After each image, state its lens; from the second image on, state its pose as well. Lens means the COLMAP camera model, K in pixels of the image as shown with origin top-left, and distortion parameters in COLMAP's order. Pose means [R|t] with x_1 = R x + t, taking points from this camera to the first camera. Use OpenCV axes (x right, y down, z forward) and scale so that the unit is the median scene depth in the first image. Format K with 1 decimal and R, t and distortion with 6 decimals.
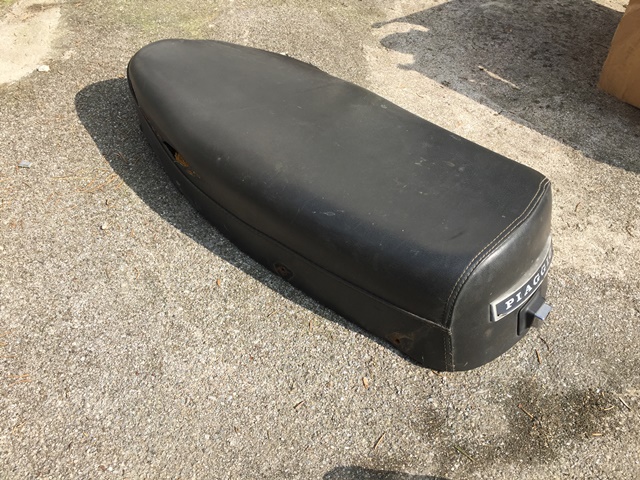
lens RADIAL K [[539.7, 0, 320.3], [0, 539.7, 241.3], [0, 0, 1]] dist [0.047625, -0.064830]
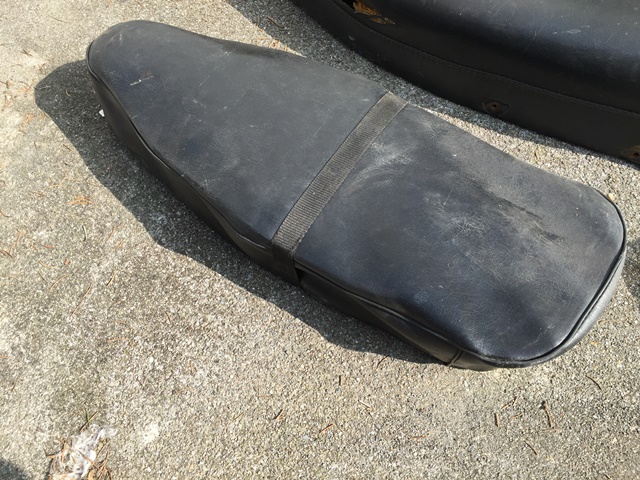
lens RADIAL K [[539.7, 0, 319.6], [0, 539.7, 238.6], [0, 0, 1]] dist [0.047625, -0.064830]
pose [[0.988418, -0.148810, -0.029746, -0.401071], [0.151713, 0.964456, 0.216349, 0.023347], [-0.003506, -0.218356, 0.975863, -0.025700]]
